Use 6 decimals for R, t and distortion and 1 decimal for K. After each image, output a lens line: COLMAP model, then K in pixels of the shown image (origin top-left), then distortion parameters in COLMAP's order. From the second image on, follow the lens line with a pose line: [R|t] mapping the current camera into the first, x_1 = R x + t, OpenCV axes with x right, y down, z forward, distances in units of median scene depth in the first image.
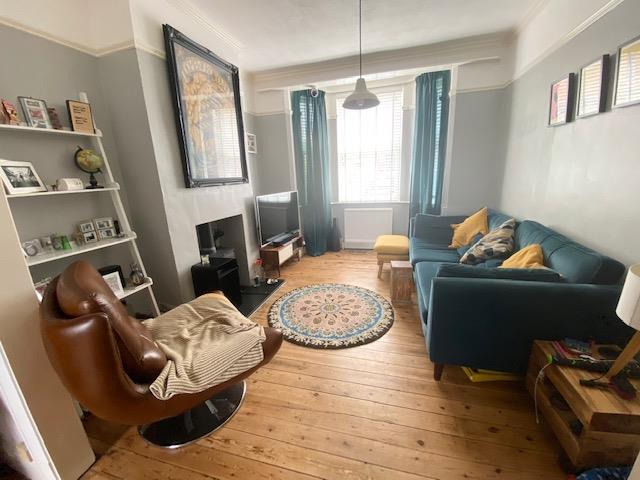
lens RADIAL K [[261.2, 0, 319.2], [0, 261.2, 240.9], [0, 0, 1]] dist [0.011390, 0.000090]
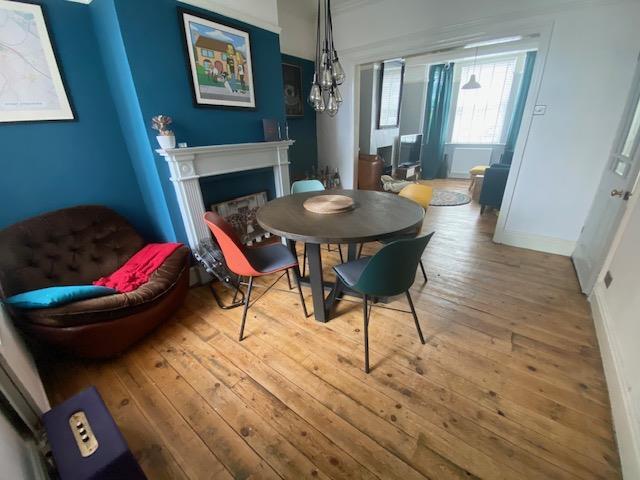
lens RADIAL K [[261.2, 0, 321.9], [0, 261.2, 236.1], [0, 0, 1]] dist [0.011390, 0.000090]
pose [[0.931348, 0.150925, -0.331379, -0.036828], [-0.092524, 0.978276, 0.185512, 0.176337], [0.352178, -0.142116, 0.925080, -0.768815]]
